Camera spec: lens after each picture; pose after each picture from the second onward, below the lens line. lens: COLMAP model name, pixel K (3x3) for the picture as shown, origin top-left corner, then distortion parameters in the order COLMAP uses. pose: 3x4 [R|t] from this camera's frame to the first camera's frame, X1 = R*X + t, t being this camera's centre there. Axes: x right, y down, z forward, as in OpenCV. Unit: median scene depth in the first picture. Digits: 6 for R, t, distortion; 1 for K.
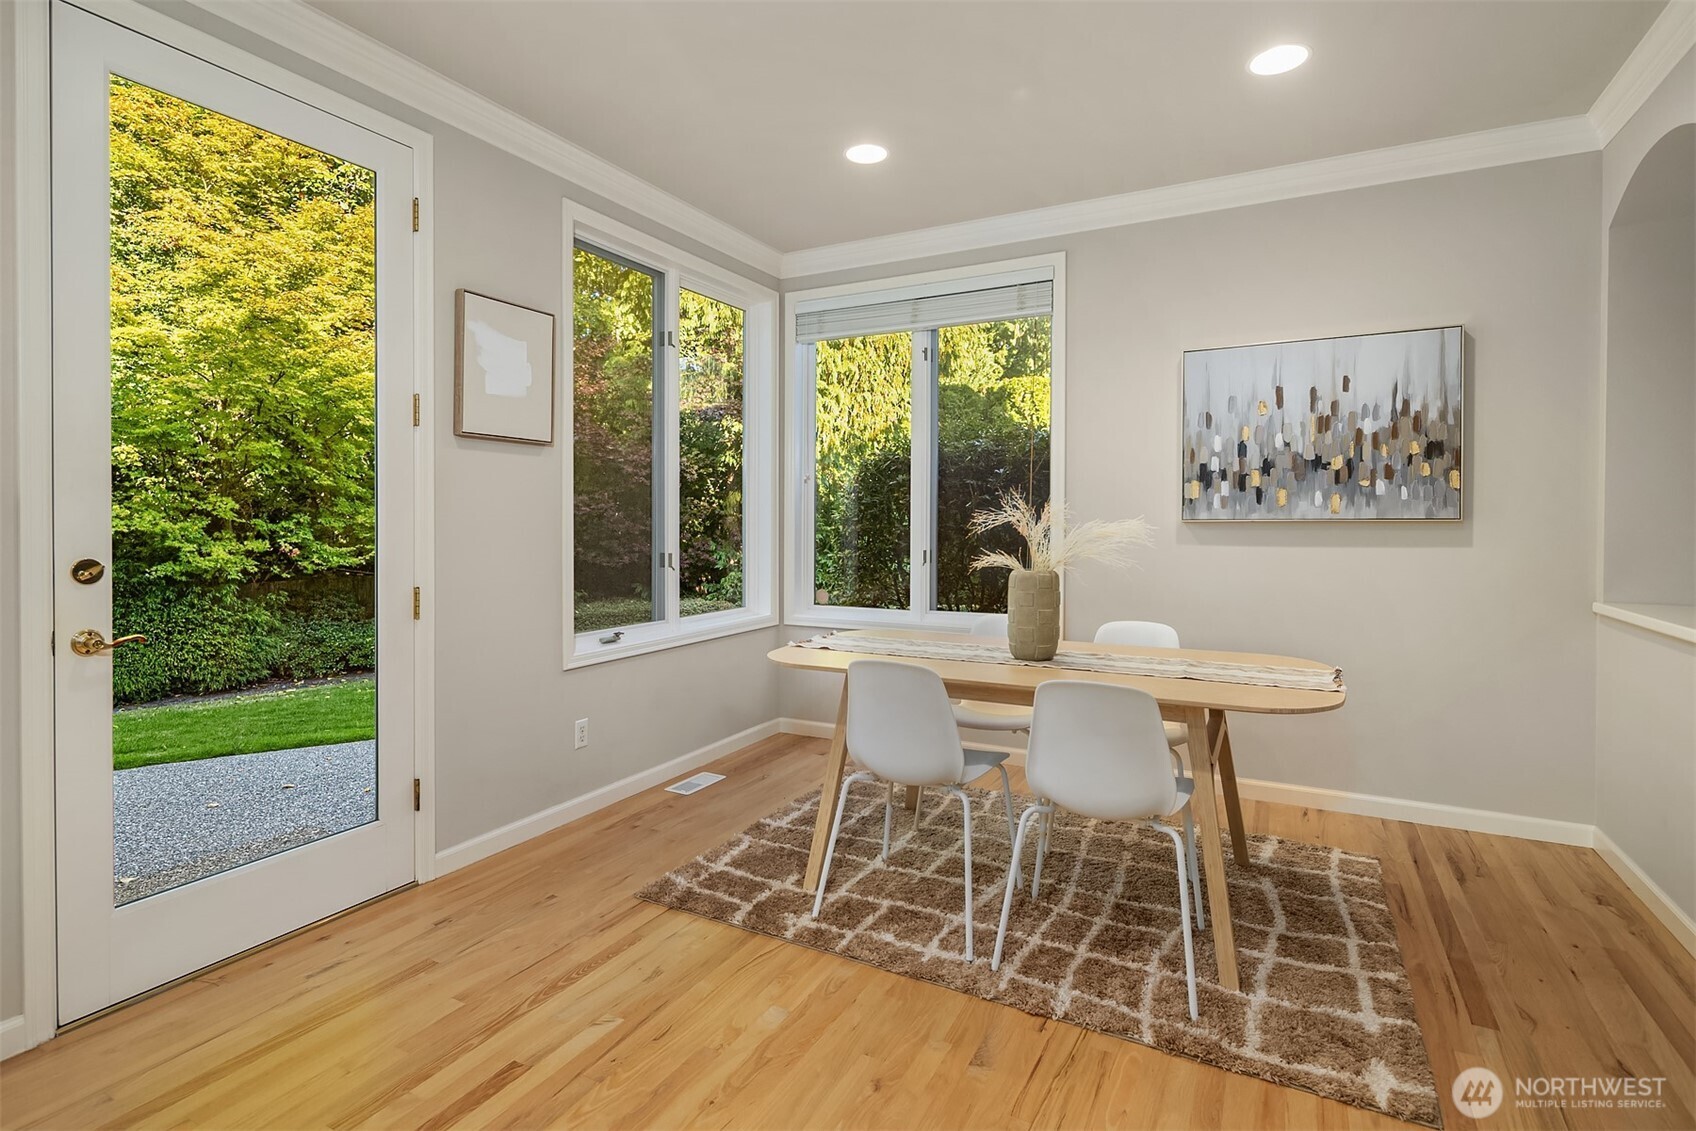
lens RADIAL K [[827.3, 0, 816.3], [0, 827.3, 535.5], [0, 0, 1]] dist [0.008754, -0.004926]
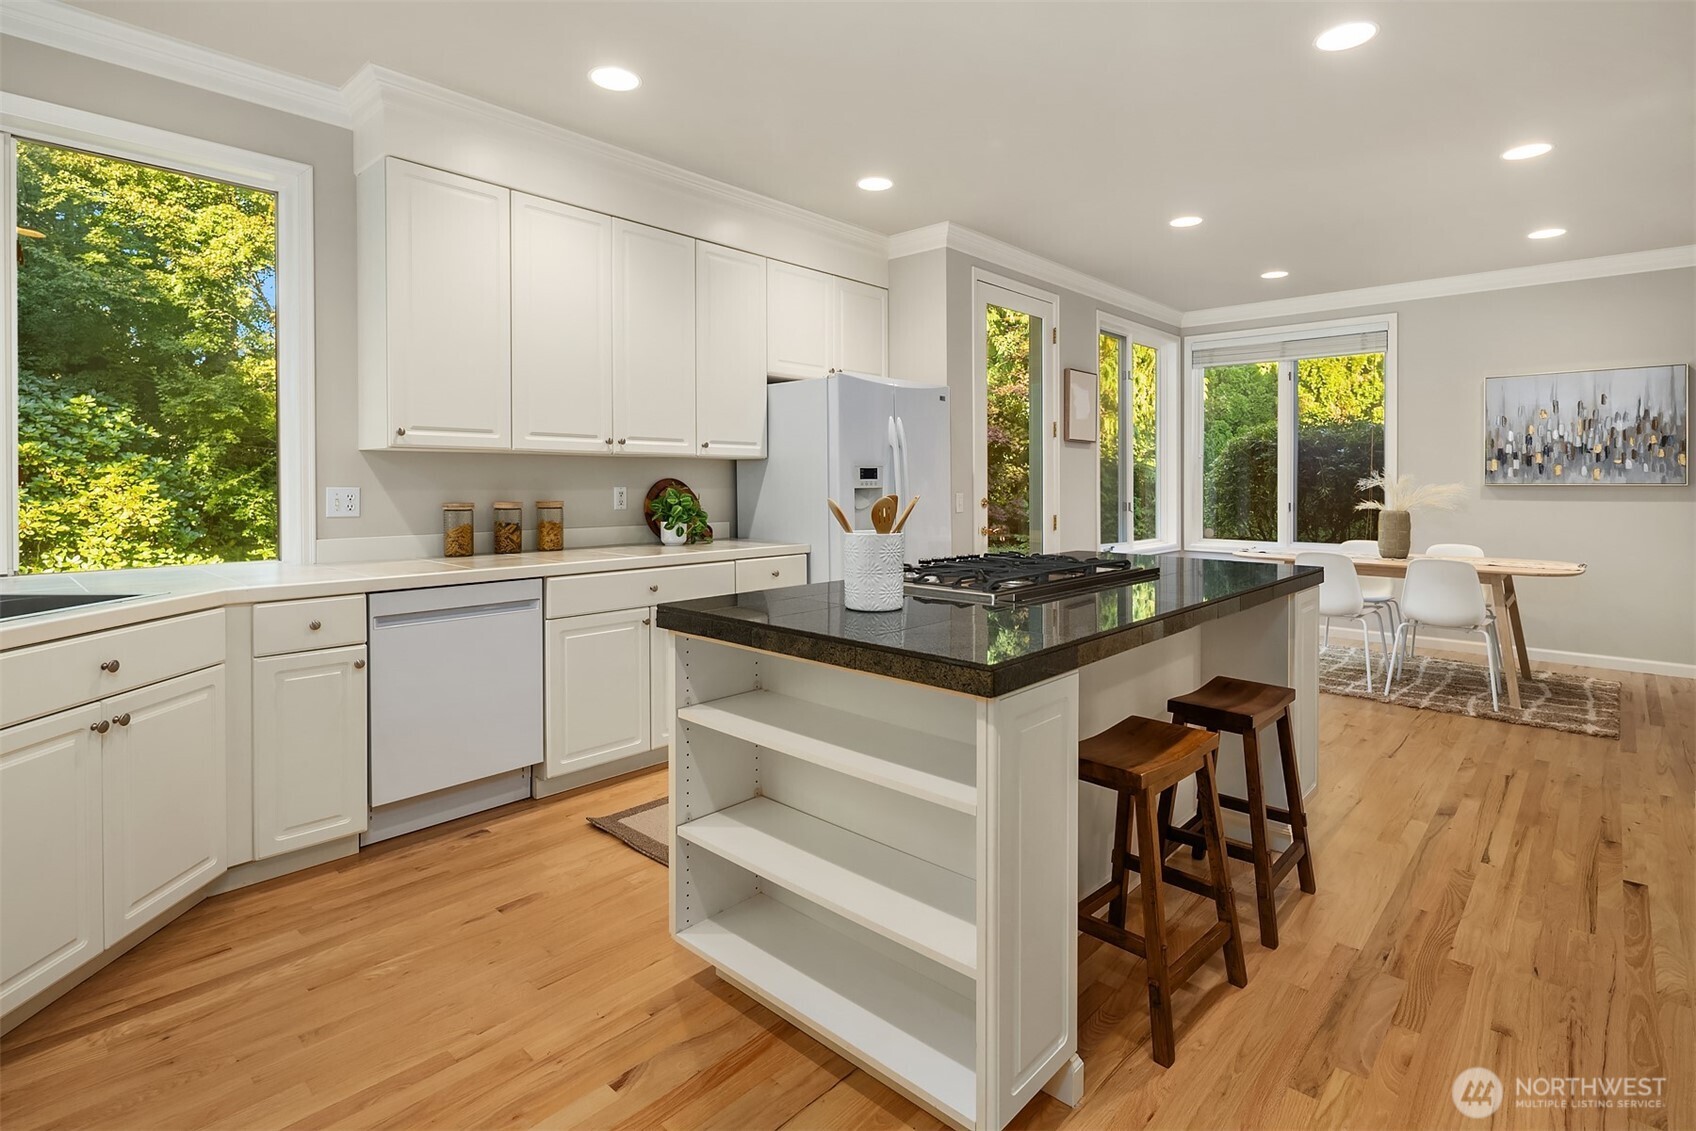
lens RADIAL K [[827.3, 0, 825.7], [0, 827.3, 485.1], [0, 0, 1]] dist [0.008754, -0.004926]
pose [[0.969912, 0.003281, -0.243432, -0.427721], [-0.006966, 0.999874, -0.014279, 0.016002], [0.243355, 0.015545, 0.969813, -0.917821]]
